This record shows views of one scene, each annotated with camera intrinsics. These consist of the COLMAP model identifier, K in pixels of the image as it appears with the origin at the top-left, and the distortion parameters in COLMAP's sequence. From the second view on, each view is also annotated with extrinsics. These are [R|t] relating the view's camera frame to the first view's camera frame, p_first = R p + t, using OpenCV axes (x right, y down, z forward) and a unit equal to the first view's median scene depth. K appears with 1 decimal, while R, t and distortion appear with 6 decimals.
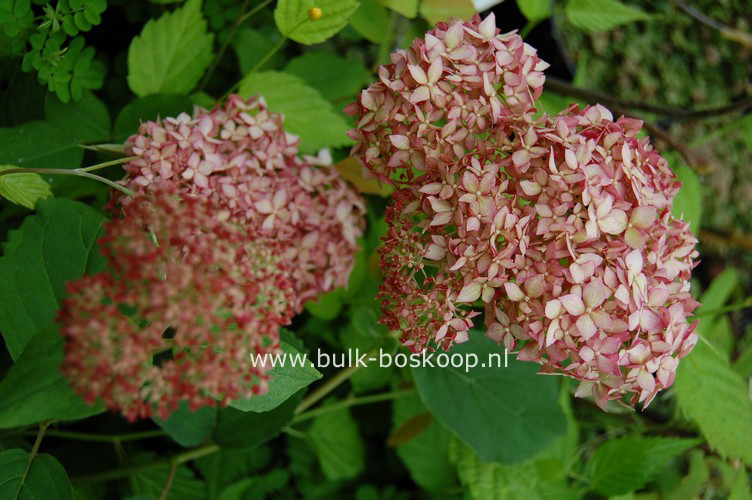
lens RADIAL K [[1050.8, 0, 376.0], [0, 1050.8, 250.0], [0, 0, 1]] dist [-0.034217, -0.037637]
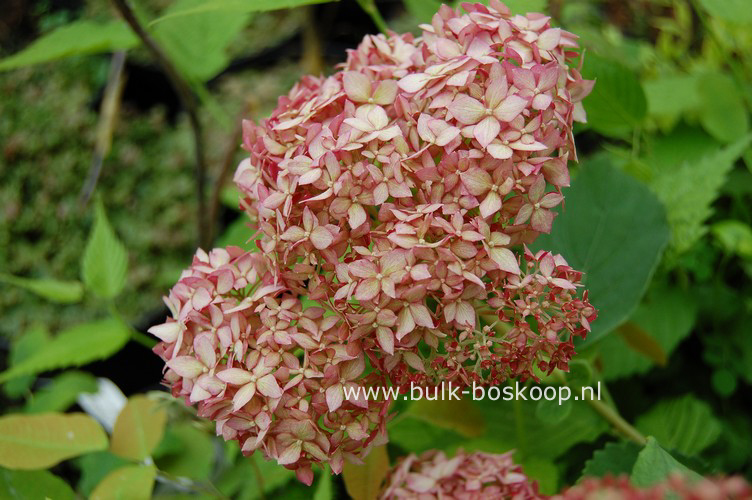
lens RADIAL K [[1050.8, 0, 376.0], [0, 1050.8, 250.0], [0, 0, 1]] dist [-0.034217, -0.037637]
pose [[-0.231464, -0.946825, 0.223486, -0.054594], [0.972307, -0.232774, 0.020840, -0.065461], [0.032290, 0.222121, 0.974484, 0.231191]]
